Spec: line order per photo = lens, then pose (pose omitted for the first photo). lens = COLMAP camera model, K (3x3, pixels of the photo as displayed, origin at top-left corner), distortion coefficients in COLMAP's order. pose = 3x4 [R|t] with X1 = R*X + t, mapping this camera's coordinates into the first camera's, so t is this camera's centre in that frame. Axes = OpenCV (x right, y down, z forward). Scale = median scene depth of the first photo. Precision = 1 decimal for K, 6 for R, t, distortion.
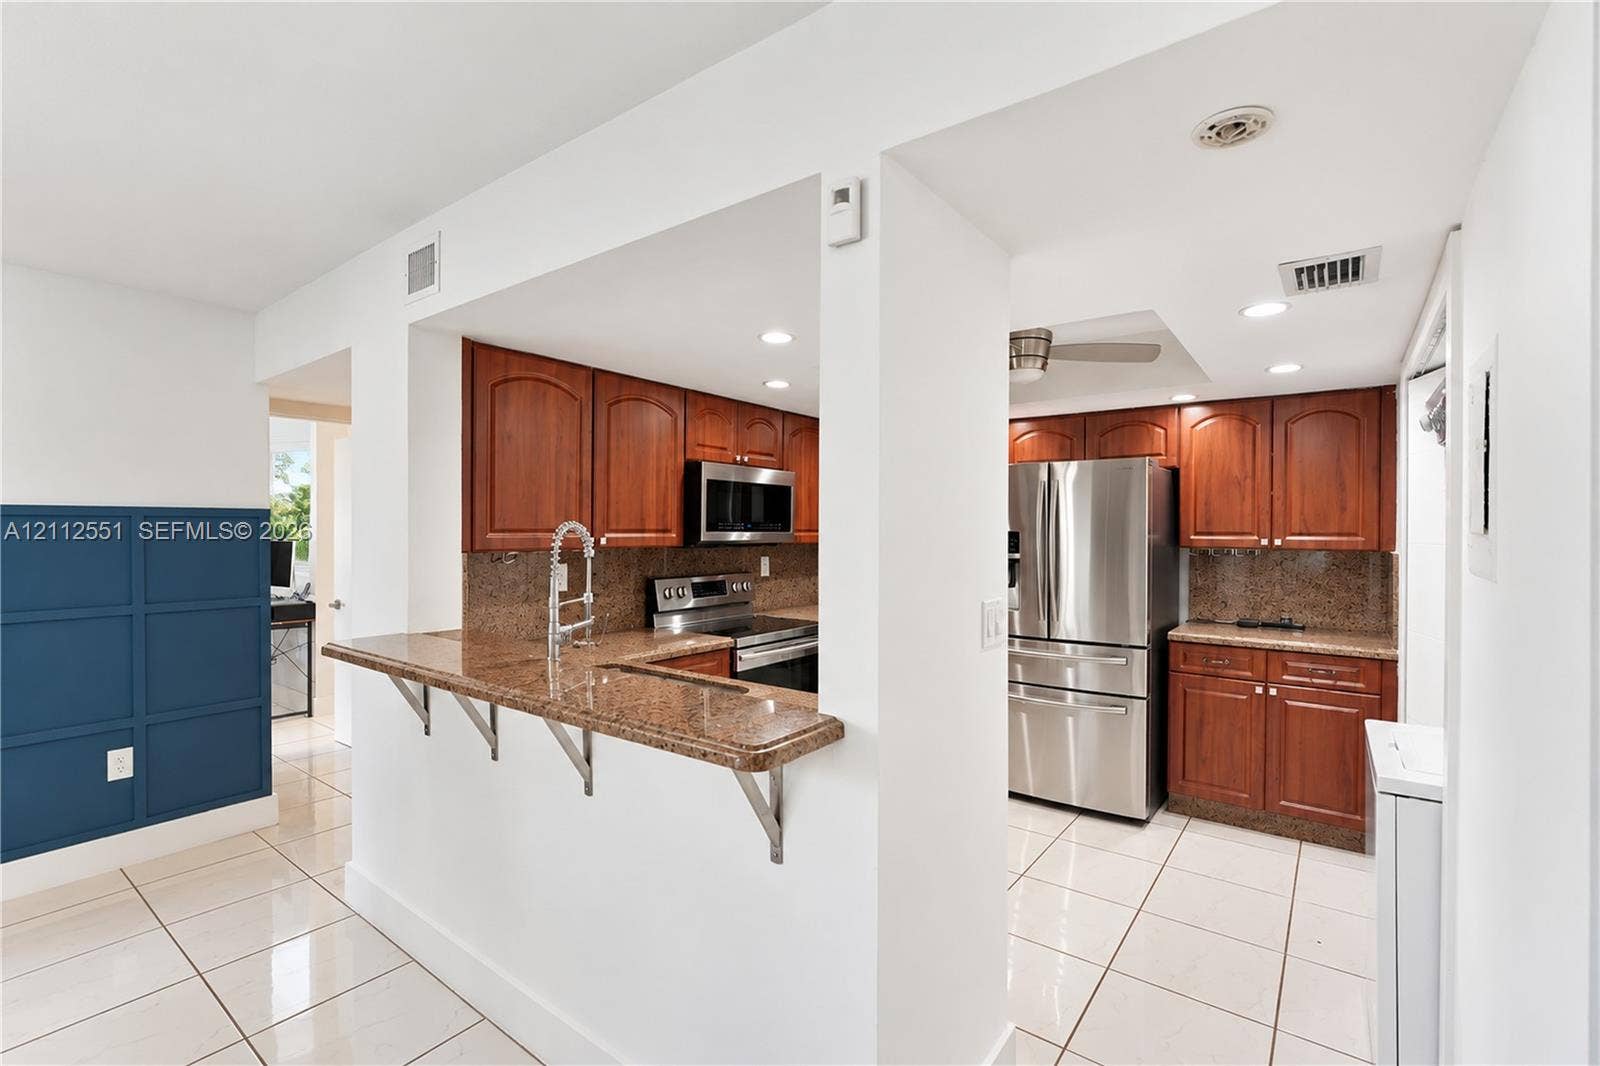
lens RADIAL K [[672.0, 0, 800.0], [0, 672.0, 533.0], [0, 0, 1]] dist [-0.002190, -0.000127]
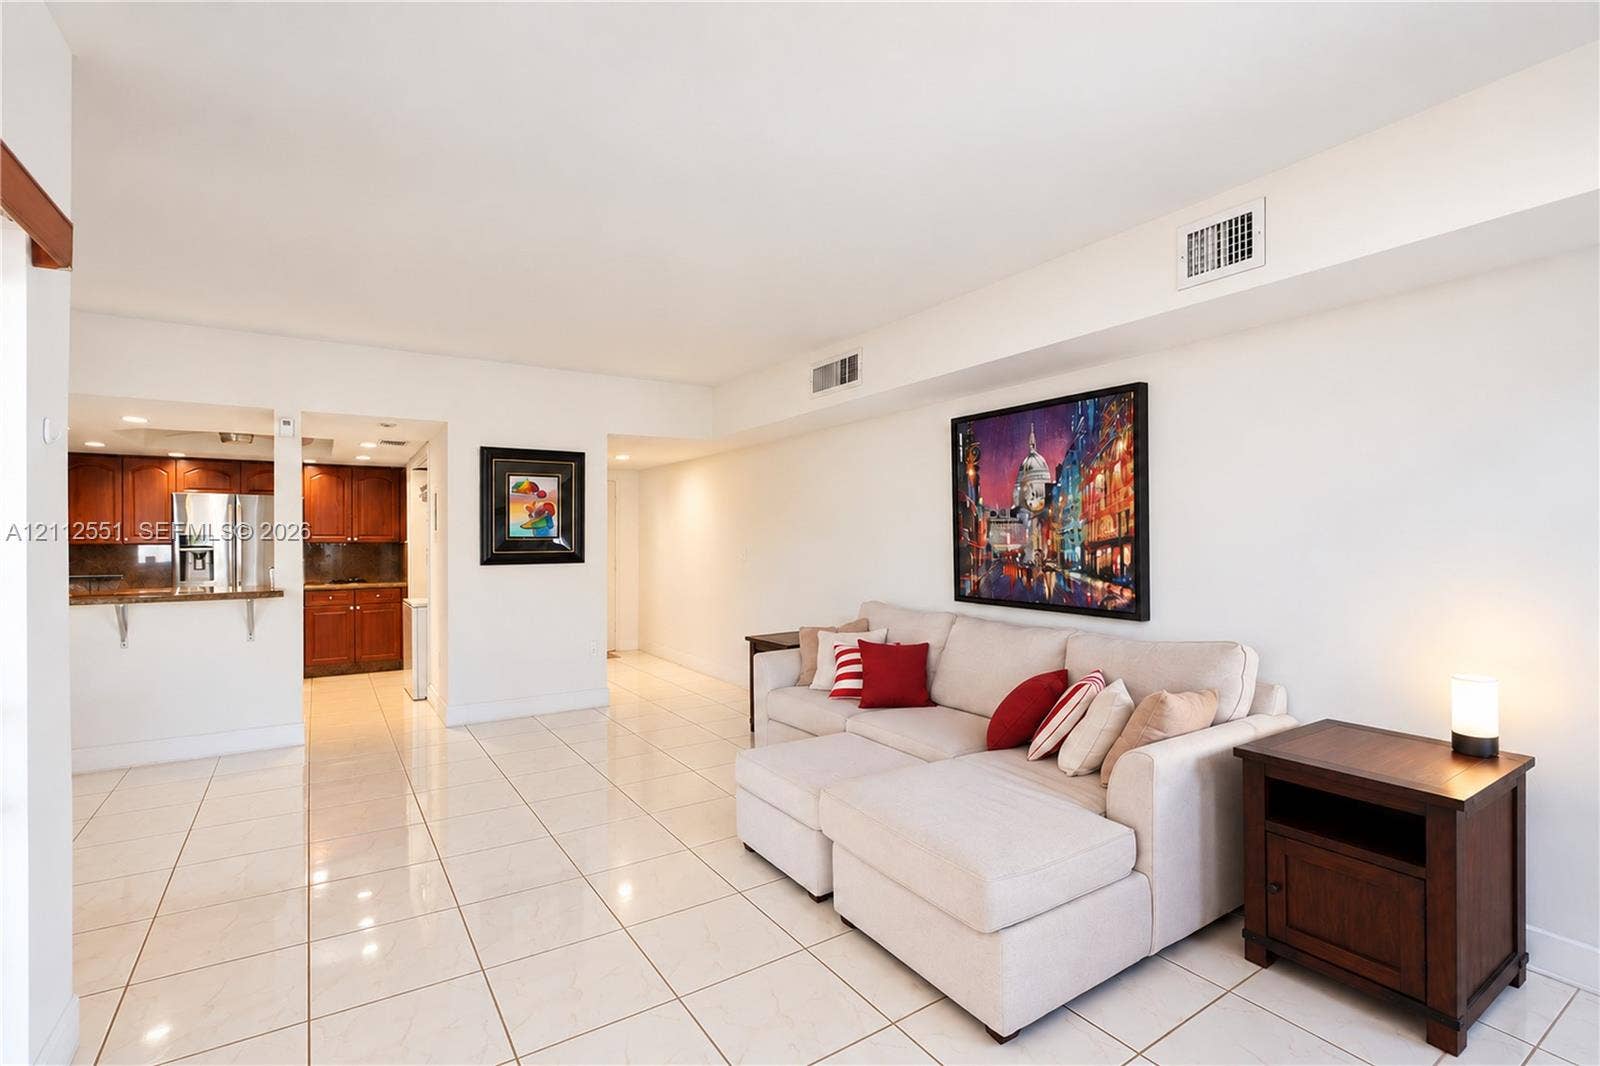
lens RADIAL K [[727.2, 0, 800.0], [0, 727.2, 533.0], [0, 0, 1]] dist [-0.000041, -0.000011]
pose [[0.322280, 0.004516, 0.946633, -0.965763], [0.010821, 0.999906, -0.008454, 0.028237], [-0.946582, 0.012968, 0.322201, -1.011351]]
